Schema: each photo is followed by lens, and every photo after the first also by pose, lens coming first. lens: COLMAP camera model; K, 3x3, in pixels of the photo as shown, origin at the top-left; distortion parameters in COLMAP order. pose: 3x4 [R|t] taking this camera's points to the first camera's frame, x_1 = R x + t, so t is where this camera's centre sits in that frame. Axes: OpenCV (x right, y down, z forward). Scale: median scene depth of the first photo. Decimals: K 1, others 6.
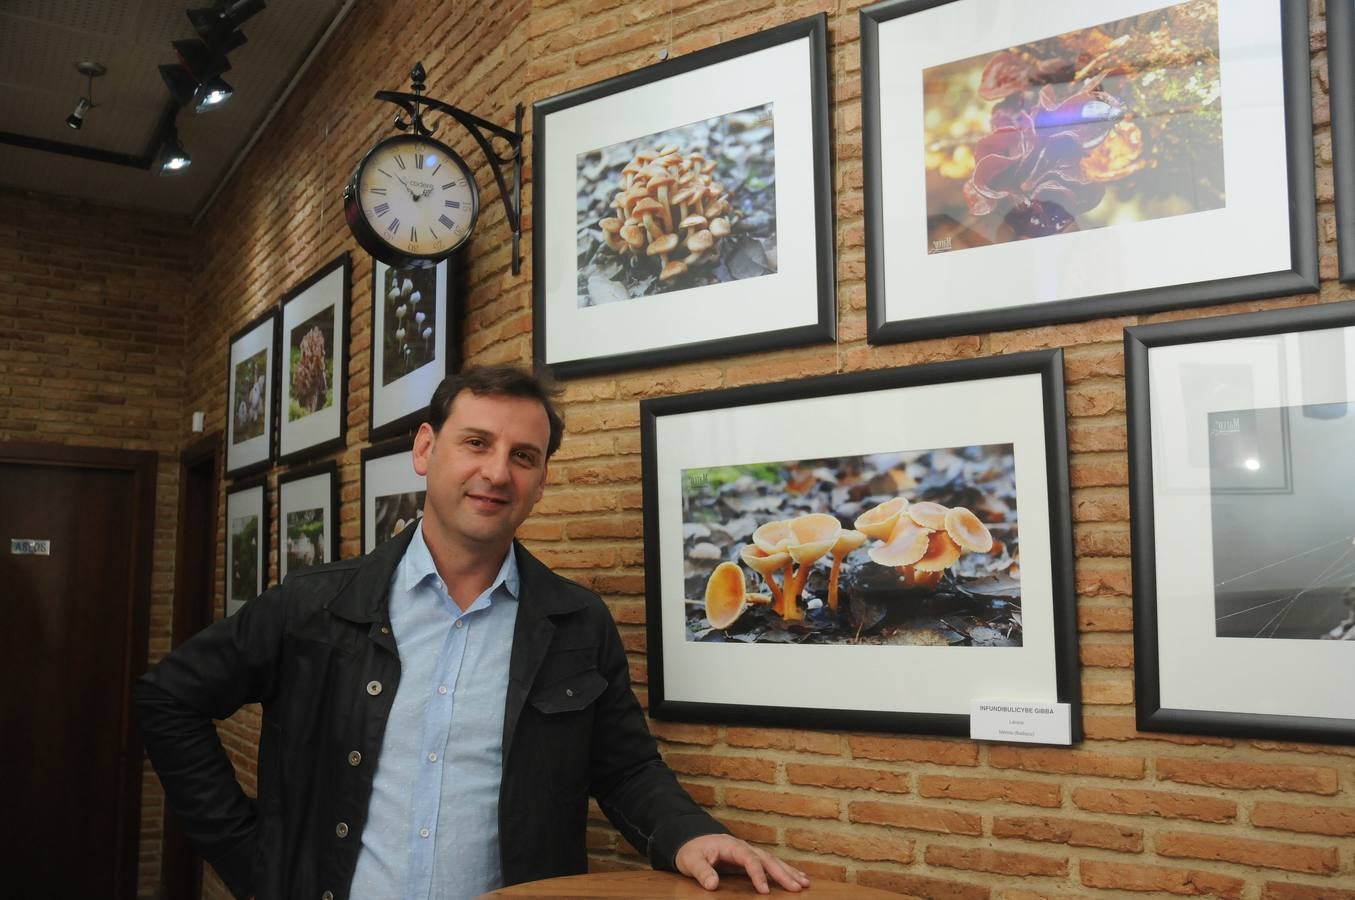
lens RADIAL K [[1253.4, 0, 677.5], [0, 1253.4, 450.0], [0, 0, 1]] dist [-0.126583, 0.202520]
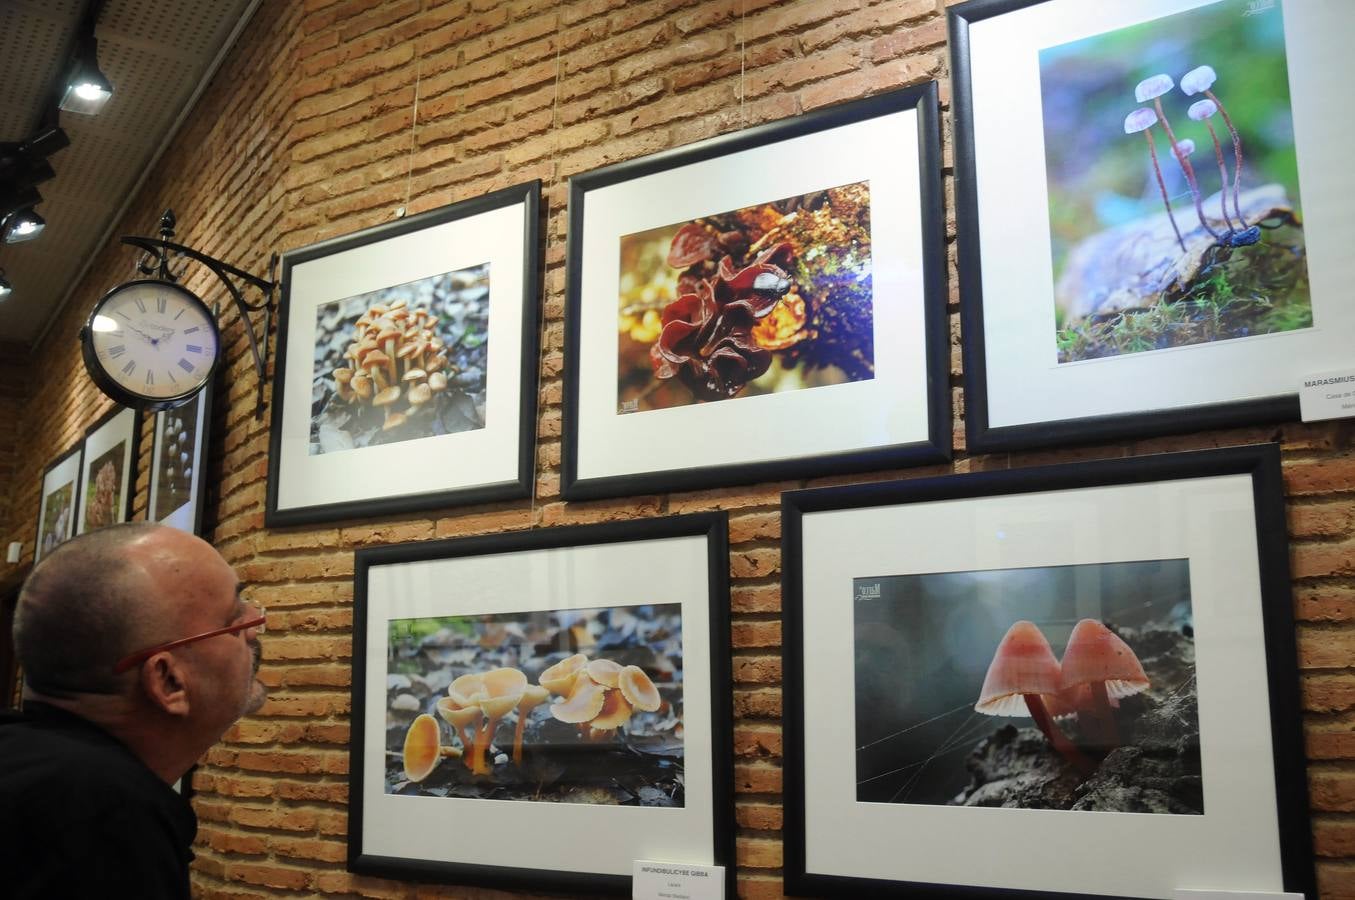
lens RADIAL K [[1253.4, 0, 677.5], [0, 1253.4, 450.0], [0, 0, 1]] dist [-0.126583, 0.202520]
pose [[0.997148, 0.028154, 0.070027, 0.167736], [-0.020208, 0.993536, -0.111701, -0.013483], [-0.072720, 0.109967, 0.991271, -0.019620]]
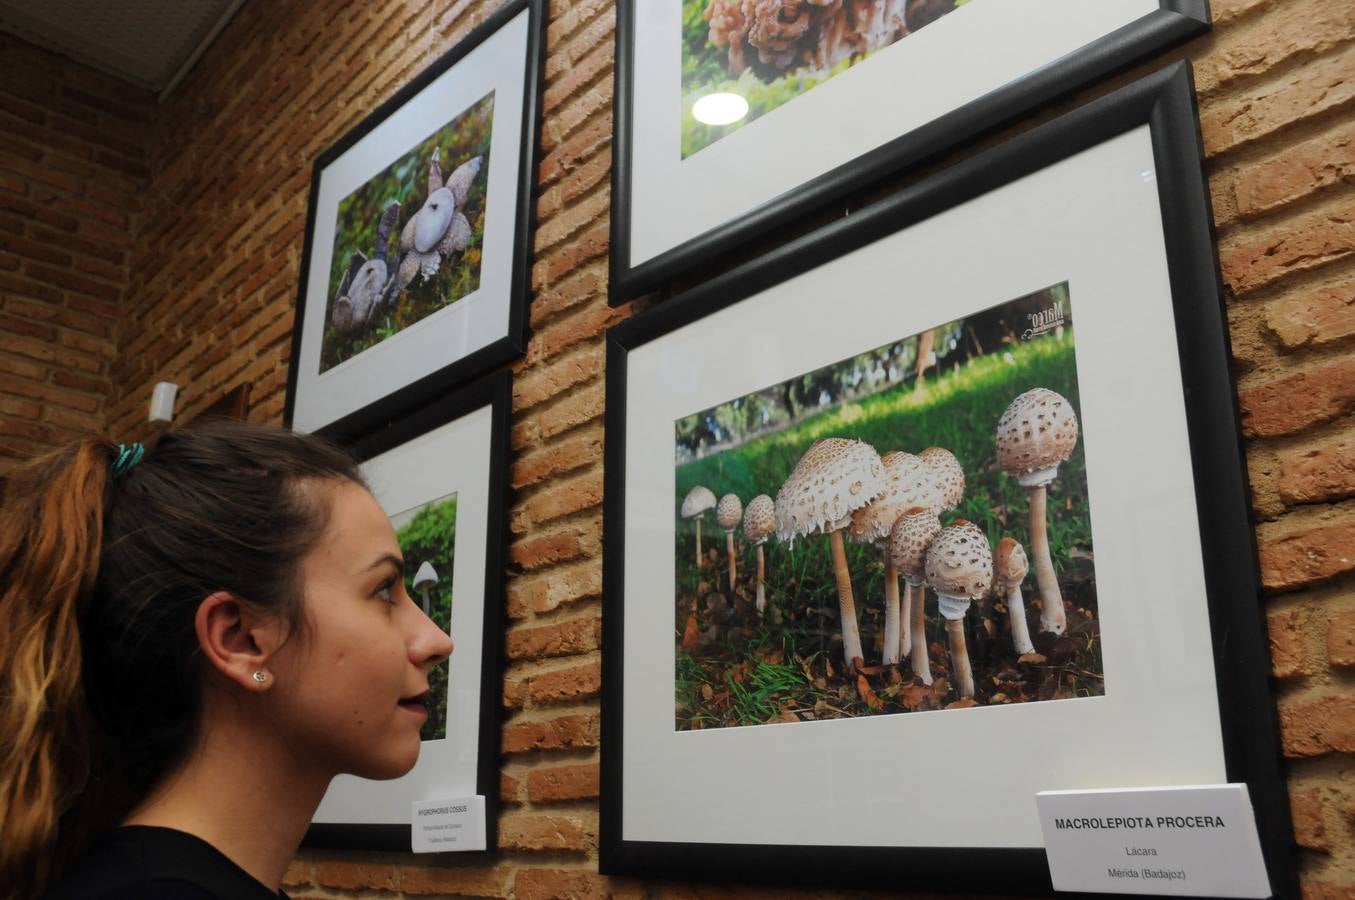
lens RADIAL K [[1253.4, 0, 677.5], [0, 1253.4, 450.0], [0, 0, 1]] dist [-0.126583, 0.202520]
pose [[0.986644, 0.062589, 0.150388, -0.689157], [-0.031639, 0.979287, -0.199992, 0.229567], [-0.159791, 0.192563, 0.968187, 1.326385]]
